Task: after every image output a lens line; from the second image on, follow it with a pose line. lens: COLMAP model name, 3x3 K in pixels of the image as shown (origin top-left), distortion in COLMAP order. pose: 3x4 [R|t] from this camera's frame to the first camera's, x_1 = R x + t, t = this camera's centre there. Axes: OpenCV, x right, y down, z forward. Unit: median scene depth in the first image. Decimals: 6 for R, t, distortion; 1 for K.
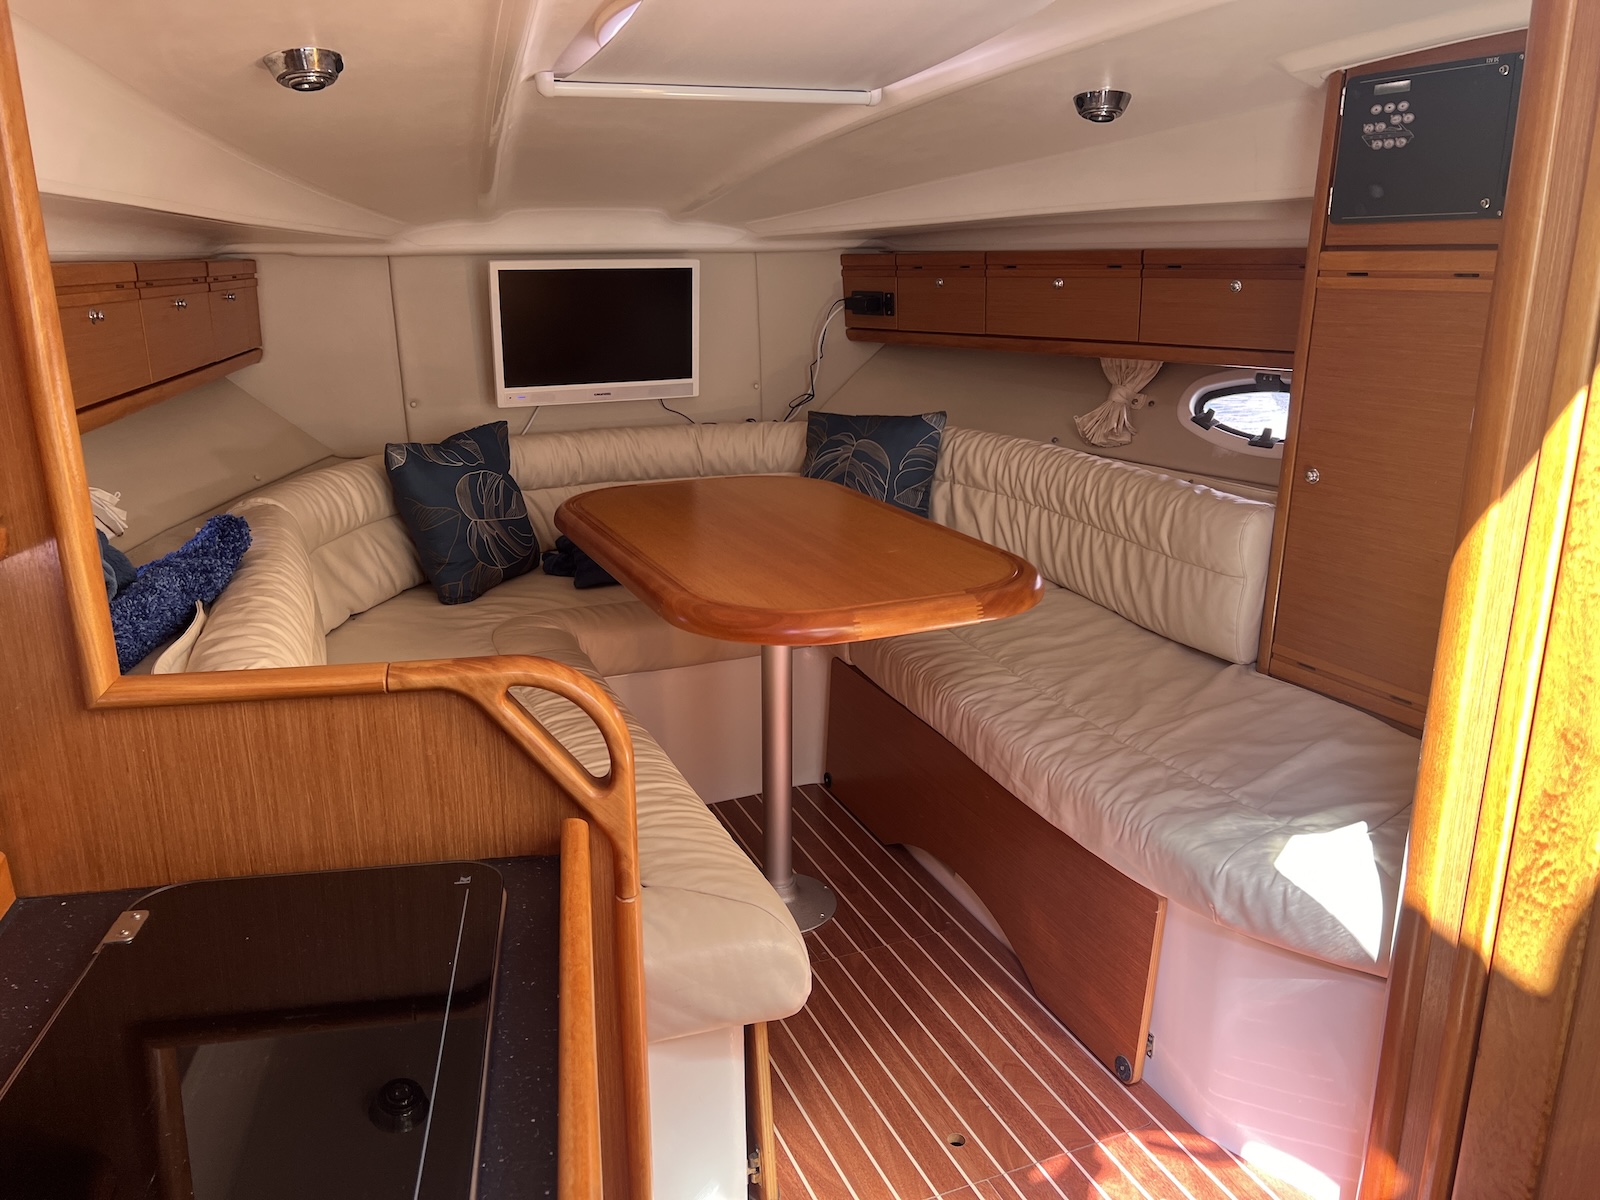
lens RADIAL K [[1208.2, 0, 789.4], [0, 1208.2, 612.4], [0, 0, 1]] dist [0.054716, -0.066153]
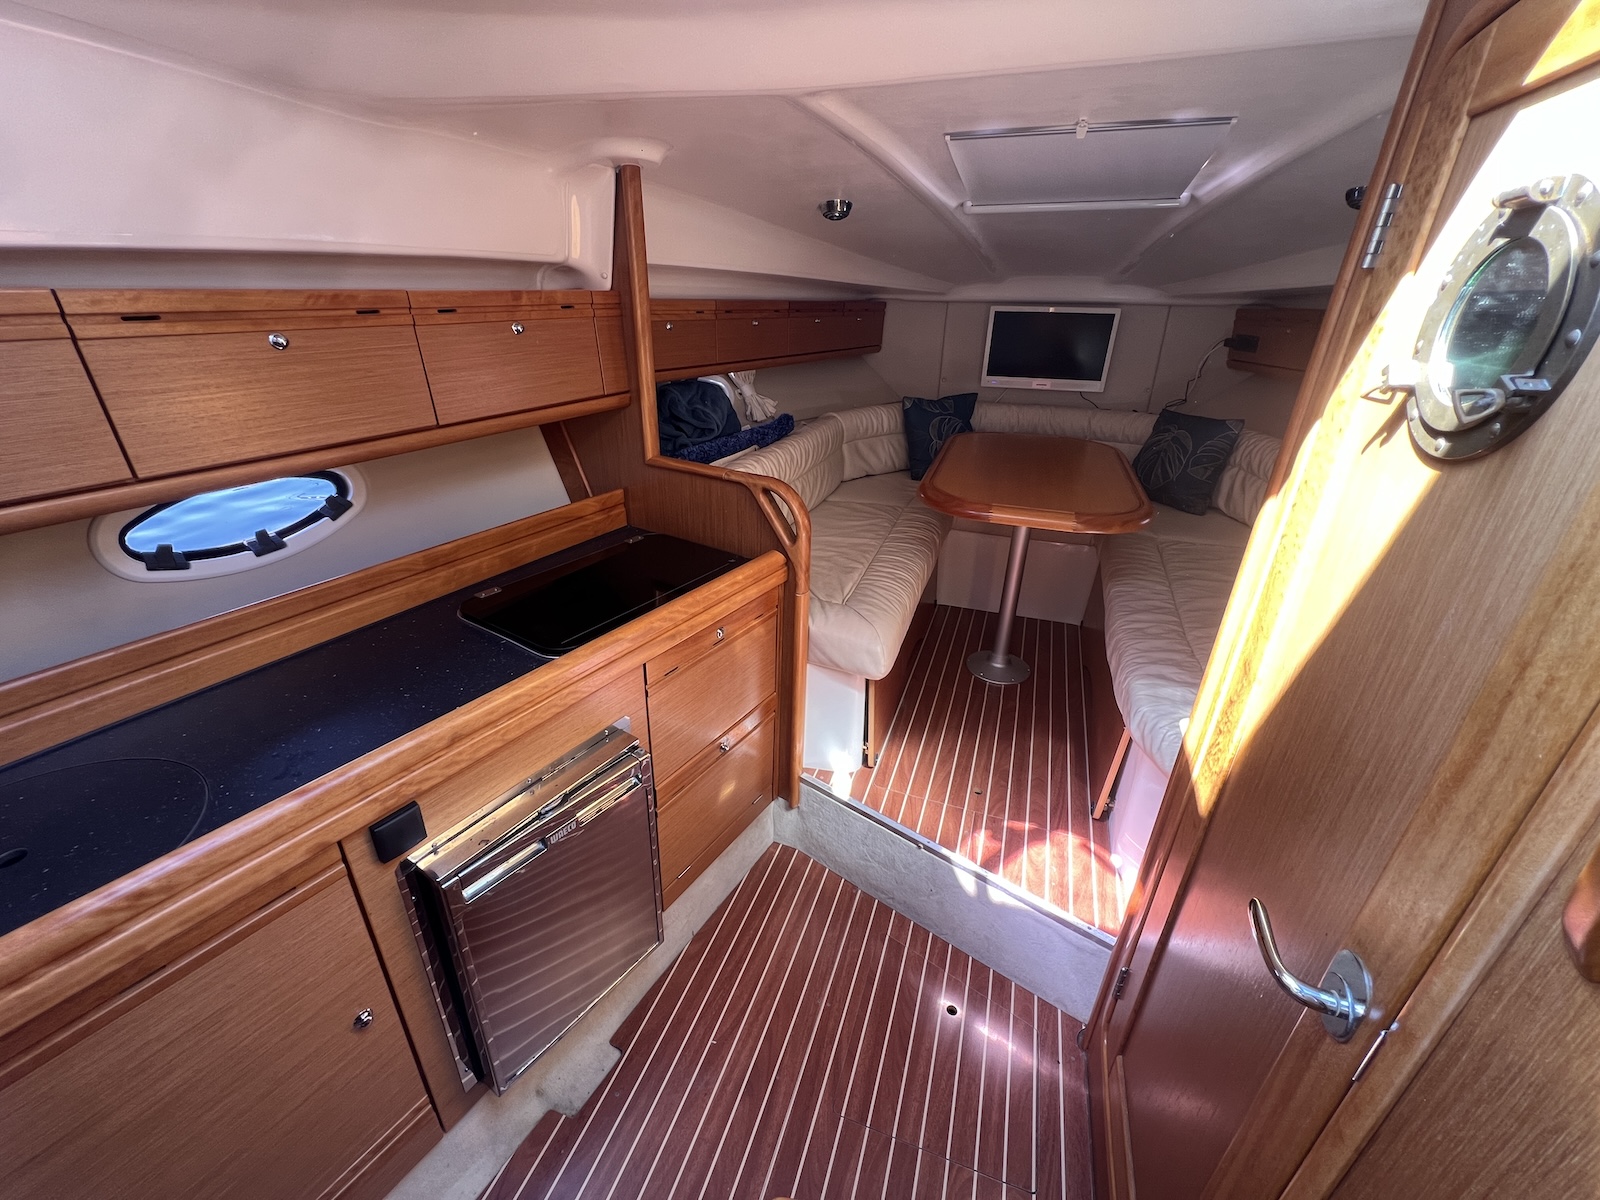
lens RADIAL K [[641.8, 0, 792.7], [0, 641.8, 595.9], [0, 0, 1]] dist [-0.000846, -0.000020]
pose [[0.735554, 0.304684, -0.605085, 0.424581], [-0.215881, 0.952013, 0.216947, -0.016341], [0.642149, -0.028949, 0.766033, 0.043246]]
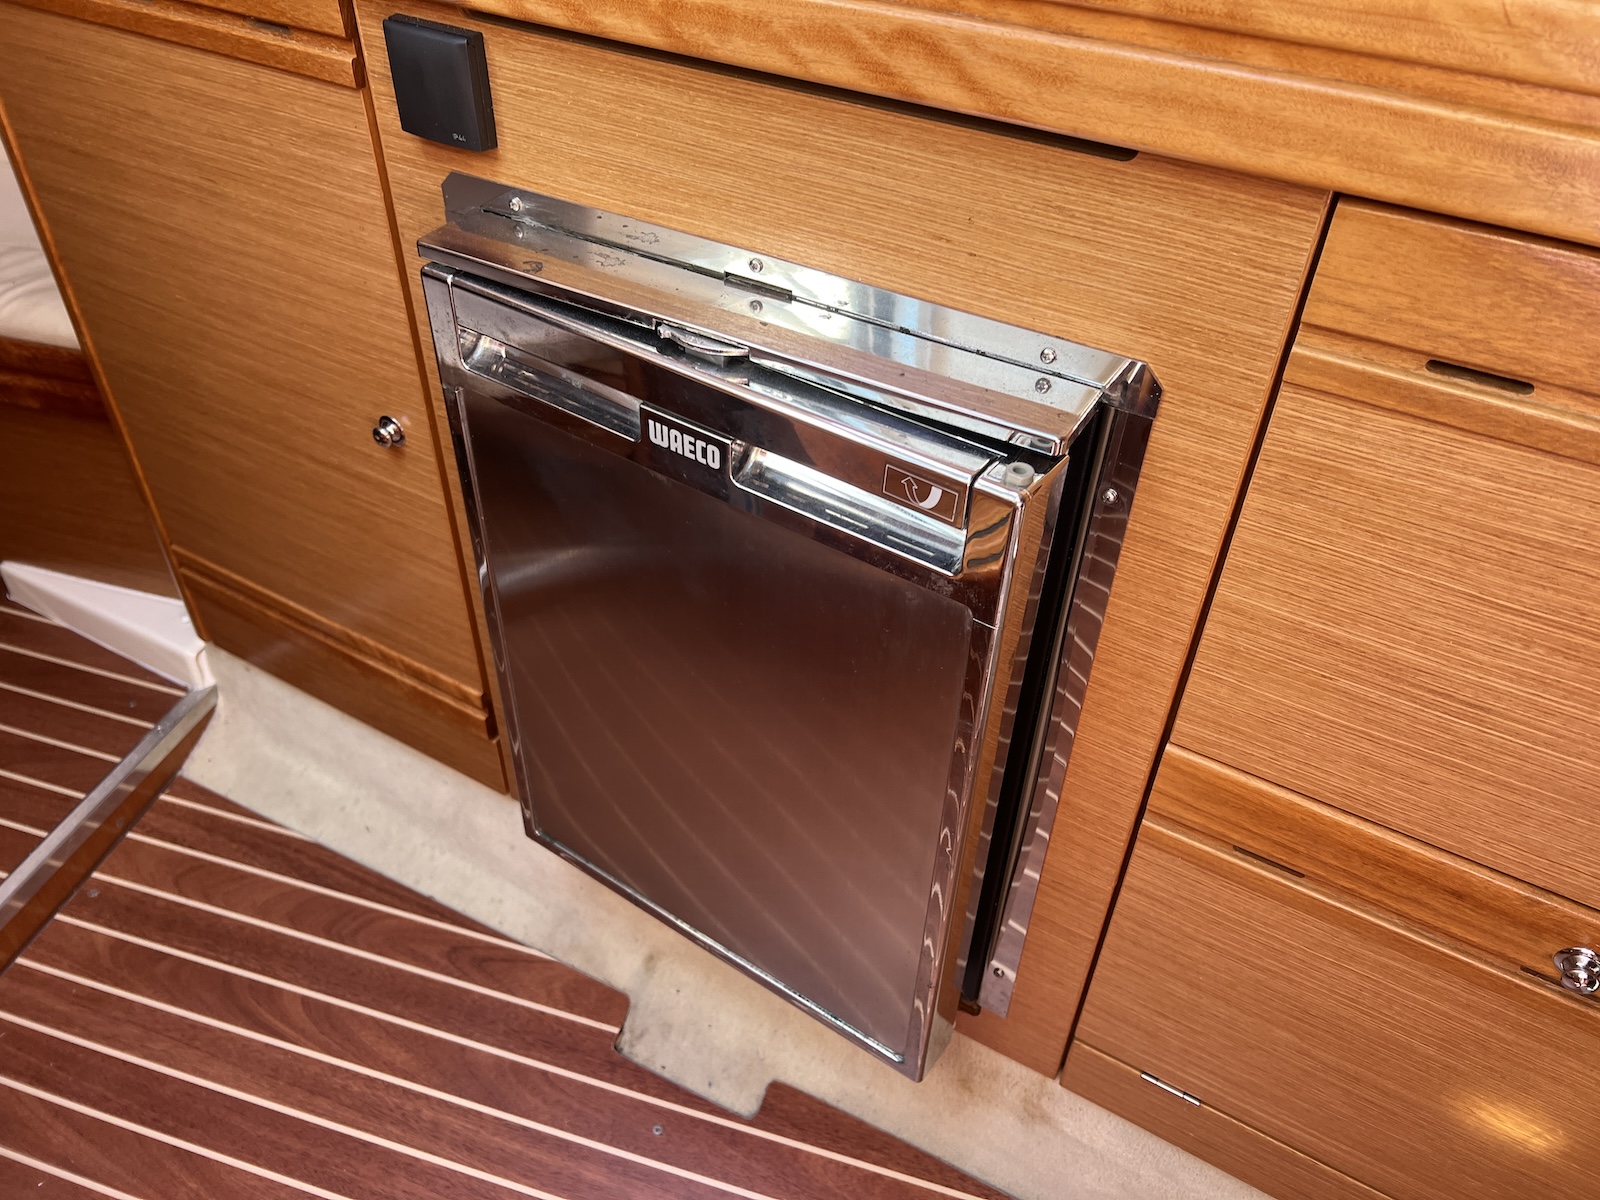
lens RADIAL K [[1211.4, 0, 800.0], [0, 1211.4, 600.0], [0, 0, 1]] dist [0.049265, -0.065551]
pose [[-0.637850, 0.480959, -0.601520, 0.198005], [-0.243253, 0.615239, 0.749873, 0.112945], [0.730736, 0.624628, -0.275436, 0.500286]]
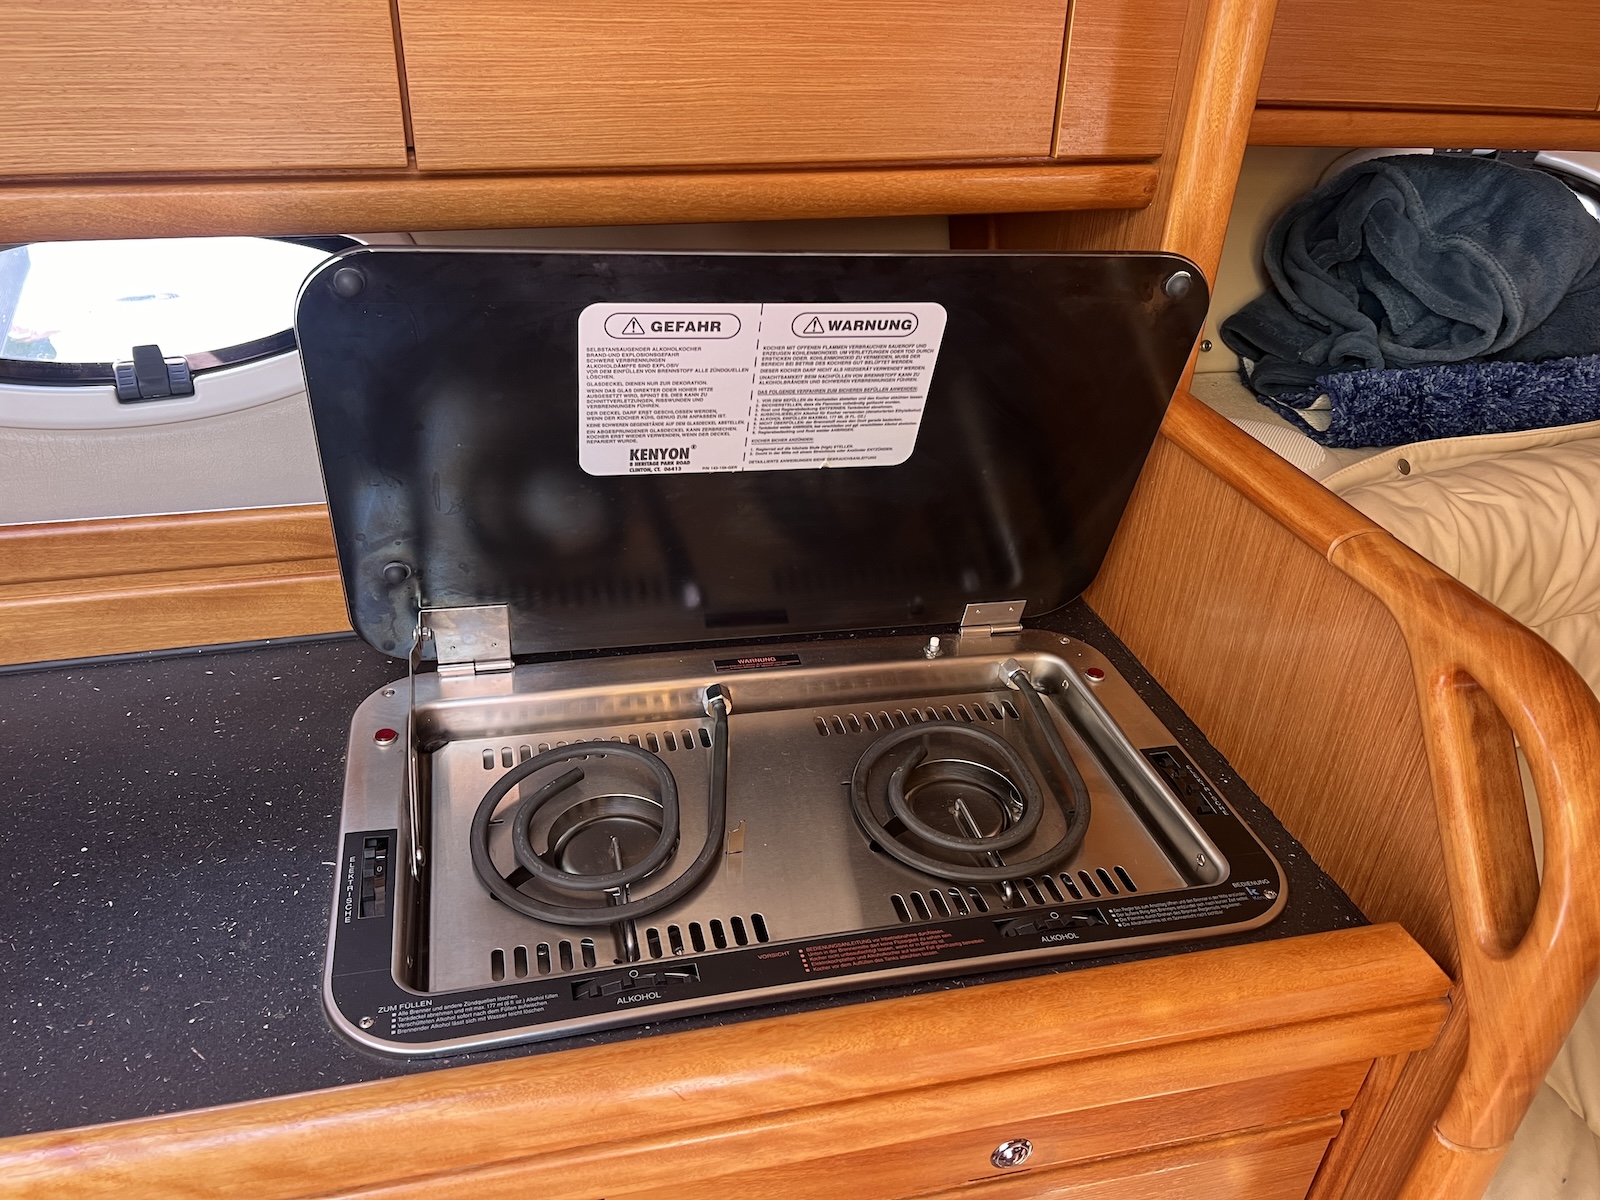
lens RADIAL K [[1229.4, 0, 779.5], [0, 1229.4, 602.9], [0, 0, 1]] dist [0.005347, -0.003706]
pose [[0.070762, 0.502875, -0.861458, 0.135937], [-0.338701, 0.824426, 0.453436, -0.072024], [0.938229, 0.259691, 0.228662, 0.386696]]
